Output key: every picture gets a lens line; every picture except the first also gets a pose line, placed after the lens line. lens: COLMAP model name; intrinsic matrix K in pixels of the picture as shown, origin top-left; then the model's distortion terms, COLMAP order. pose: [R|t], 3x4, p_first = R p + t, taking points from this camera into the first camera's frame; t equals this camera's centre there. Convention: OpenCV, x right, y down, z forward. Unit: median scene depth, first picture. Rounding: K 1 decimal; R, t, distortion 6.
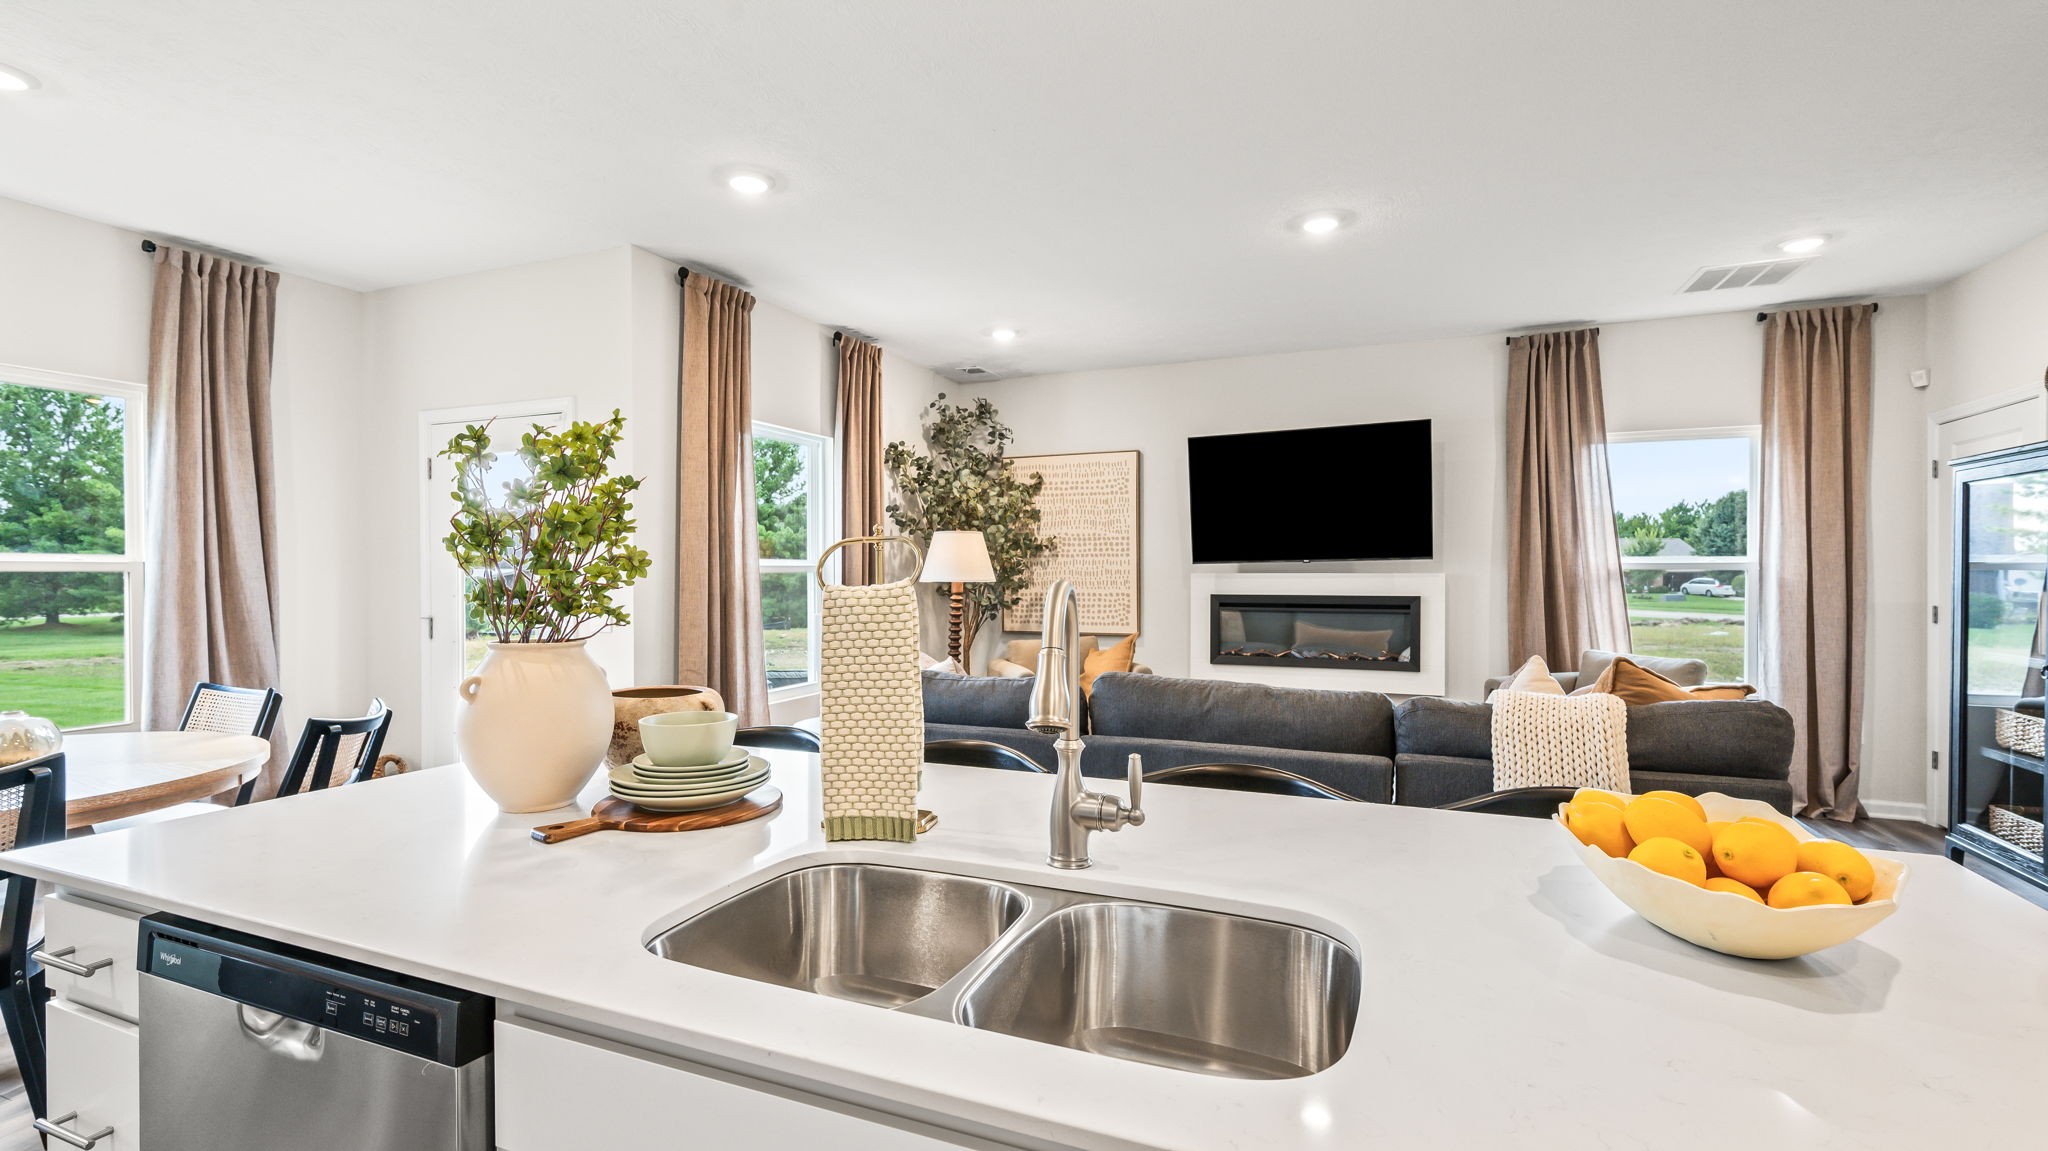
lens RADIAL K [[907.8, 0, 1012.1], [0, 907.8, 583.6], [0, 0, 1]] dist [-0.001991, 0.001035]
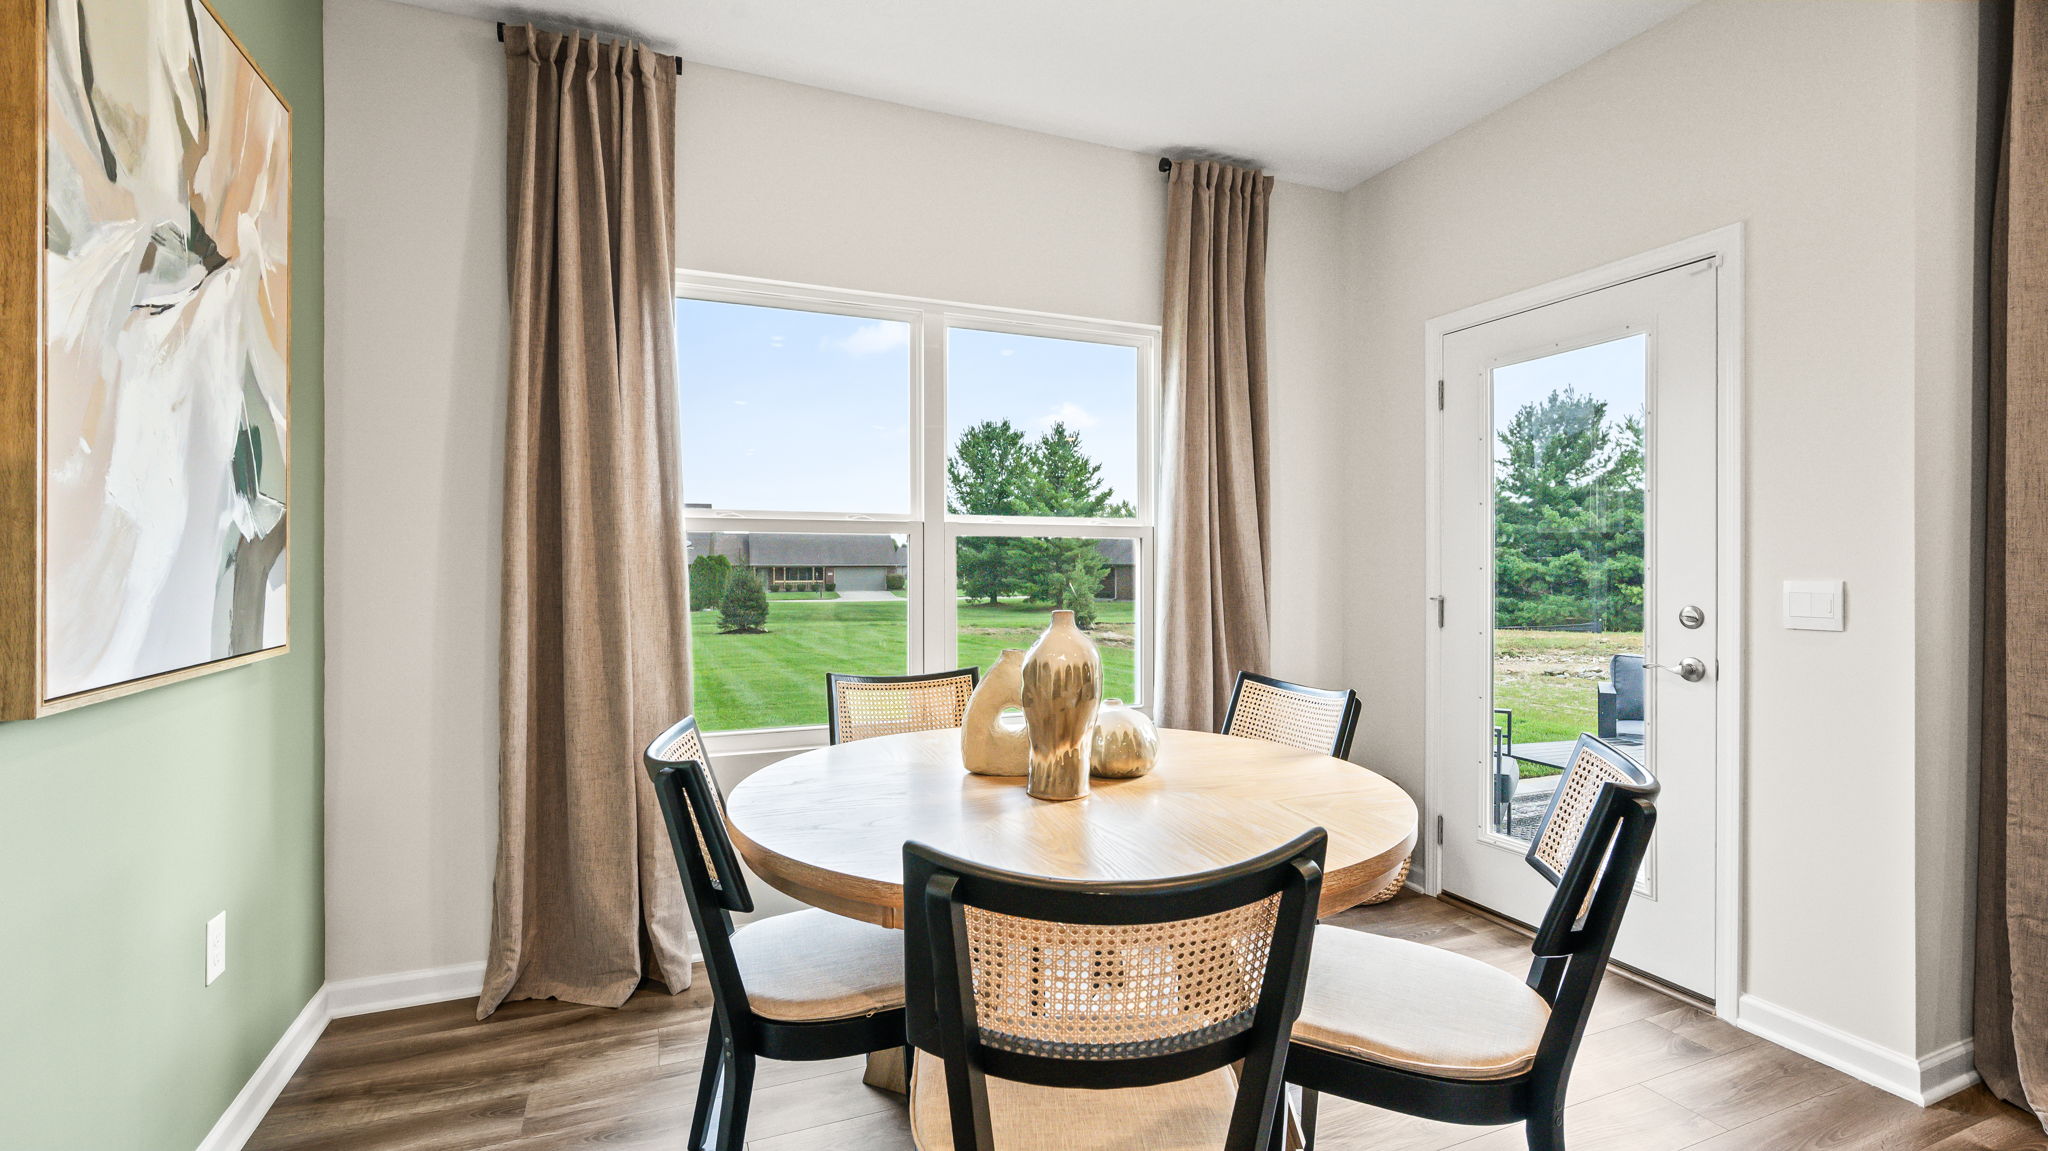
lens RADIAL K [[907.8, 0, 1025.1], [0, 907.8, 572.7], [0, 0, 1]] dist [-0.001991, 0.001035]
pose [[0.714677, 0.002600, -0.699450, -0.395785], [-0.006756, 0.999972, -0.003186, 0.023178], [0.699422, 0.007003, 0.714674, 0.256831]]
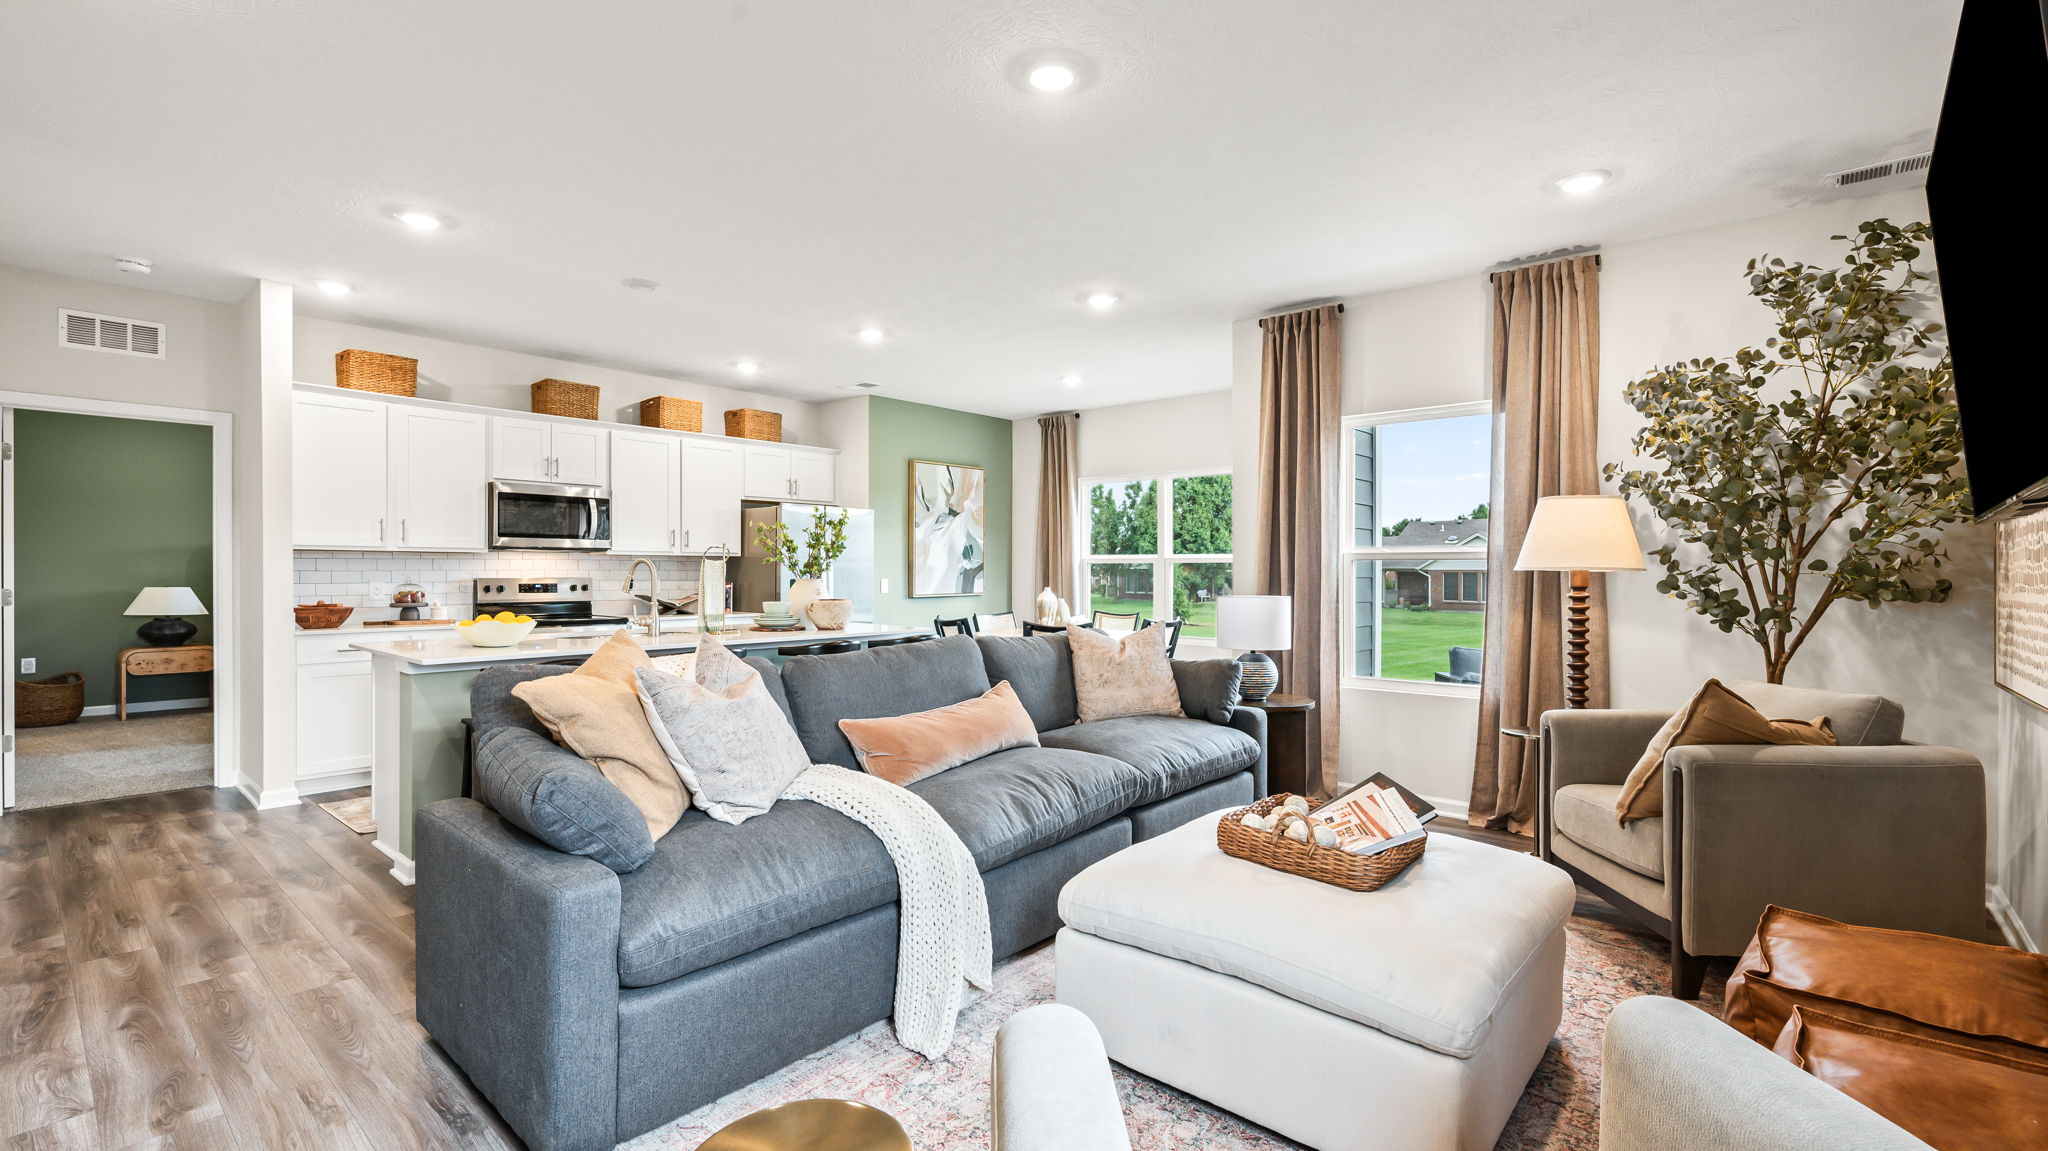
lens RADIAL K [[907.8, 0, 1032.5], [0, 907.8, 570.1], [0, 0, 1]] dist [-0.001991, 0.001035]
pose [[-0.310865, 0.002190, -0.950452, 0.937261], [-0.009588, 0.999939, 0.005440, -0.000944], [0.950406, 0.010804, -0.310825, 1.080691]]
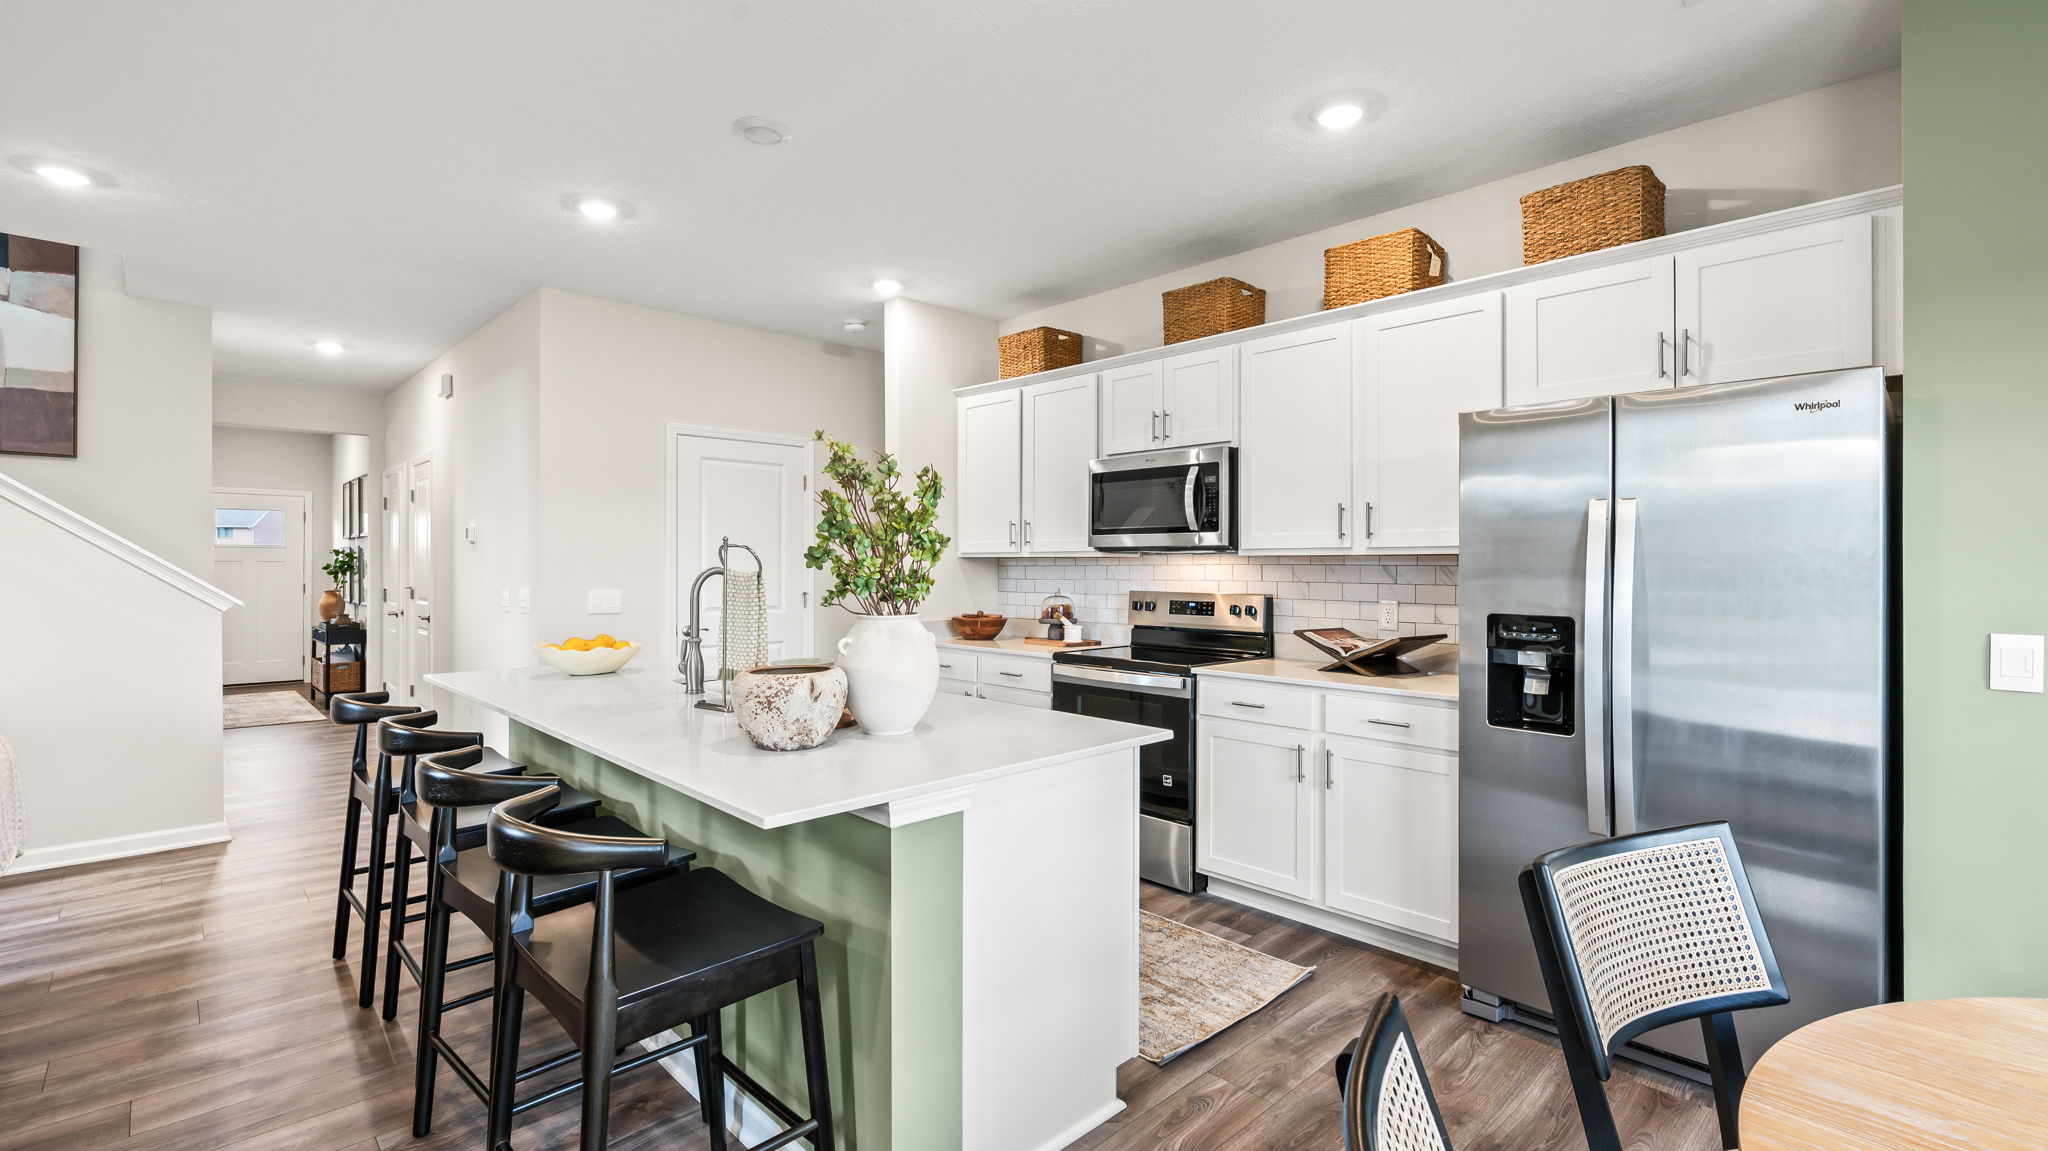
lens RADIAL K [[907.8, 0, 1022.5], [0, 907.8, 565.8], [0, 0, 1]] dist [-0.001991, 0.001035]
pose [[-0.915827, 0.001947, 0.401567, -0.472541], [0.007122, 0.999910, 0.011395, -0.014310], [-0.401509, 0.013296, -0.915759, 0.828882]]
